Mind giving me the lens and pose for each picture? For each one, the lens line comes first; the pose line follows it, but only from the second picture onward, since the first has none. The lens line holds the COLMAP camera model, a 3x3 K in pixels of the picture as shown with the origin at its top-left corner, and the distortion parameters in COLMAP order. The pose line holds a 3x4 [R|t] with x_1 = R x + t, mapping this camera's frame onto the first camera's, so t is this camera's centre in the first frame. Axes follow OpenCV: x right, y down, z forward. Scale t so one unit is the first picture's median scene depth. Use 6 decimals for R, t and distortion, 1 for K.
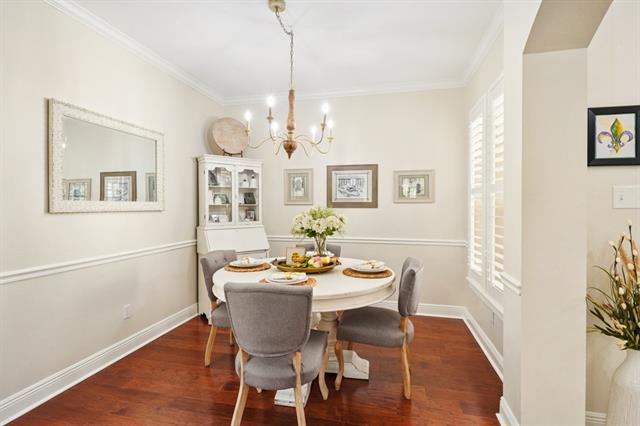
lens RADIAL K [[319.3, 0, 321.8], [0, 319.3, 208.3], [0, 0, 1]] dist [0.002409, -0.000458]
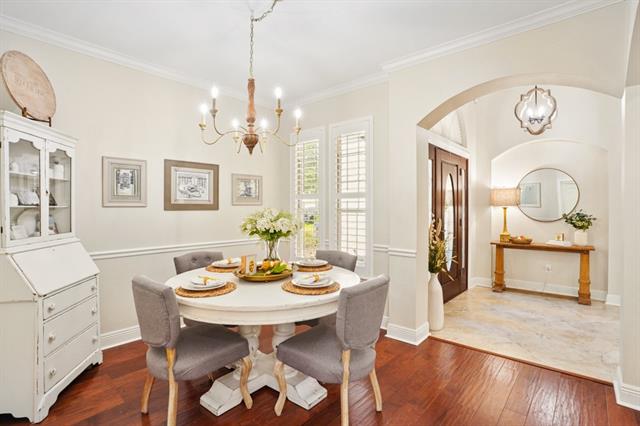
lens RADIAL K [[319.3, 0, 319.9], [0, 319.3, 210.7], [0, 0, 1]] dist [0.002409, -0.000458]
pose [[0.488283, -0.010395, 0.872624, -0.516702], [0.013910, 0.999895, 0.004128, 0.001419], [-0.872575, 0.010123, 0.488376, 0.255651]]
